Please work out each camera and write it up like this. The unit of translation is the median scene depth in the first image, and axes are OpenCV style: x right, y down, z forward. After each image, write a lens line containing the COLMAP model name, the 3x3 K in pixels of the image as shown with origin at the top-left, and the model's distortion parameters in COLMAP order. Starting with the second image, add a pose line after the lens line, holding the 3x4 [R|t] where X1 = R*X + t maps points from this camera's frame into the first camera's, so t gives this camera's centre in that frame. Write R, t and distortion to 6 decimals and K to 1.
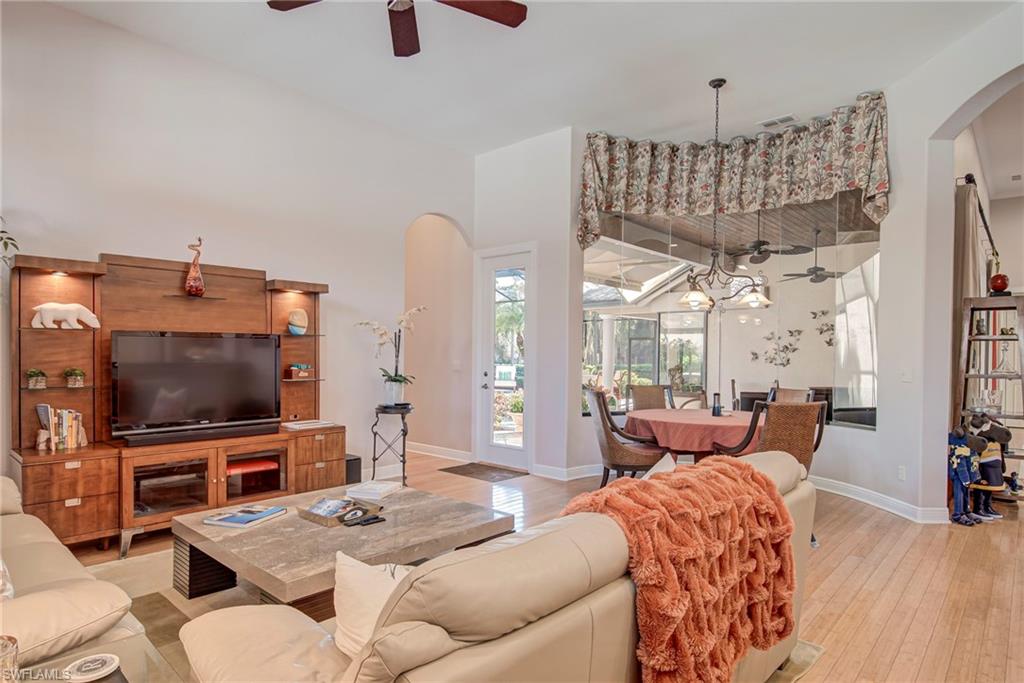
lens RADIAL K [[574.0, 0, 513.6], [0, 574.0, 356.9], [0, 0, 1]] dist [-0.000770, -0.000395]
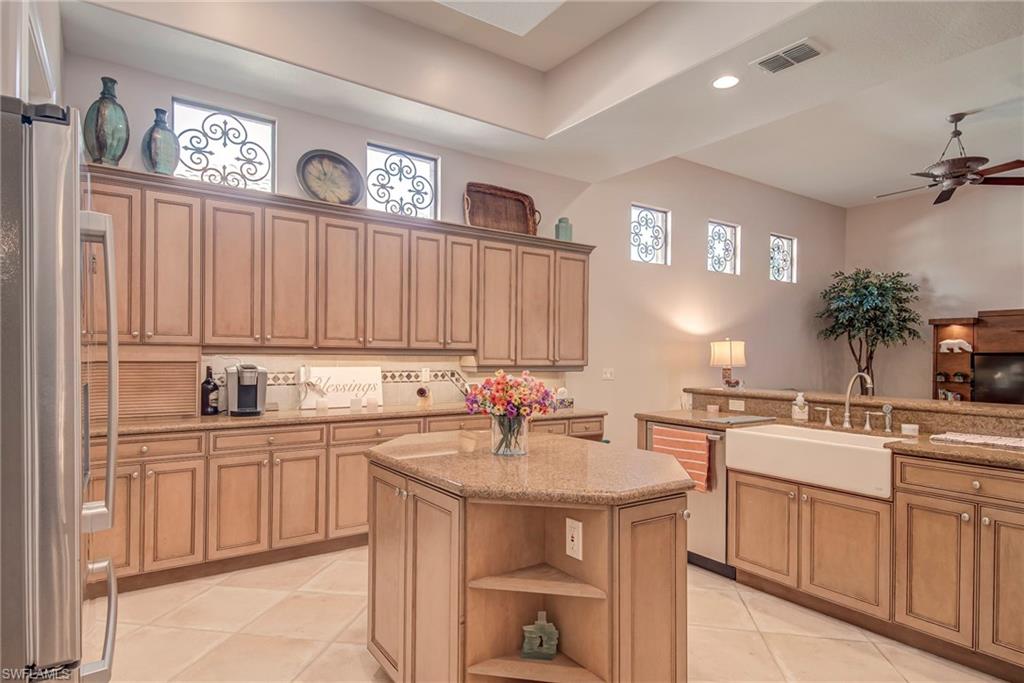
lens RADIAL K [[574.0, 0, 513.6], [0, 574.0, 356.9], [0, 0, 1]] dist [-0.000770, -0.000395]
pose [[-0.232139, -0.011588, -0.972614, 1.444071], [-0.017844, 0.999811, -0.007654, 0.008419], [0.972519, 0.015578, -0.232302, -0.034961]]
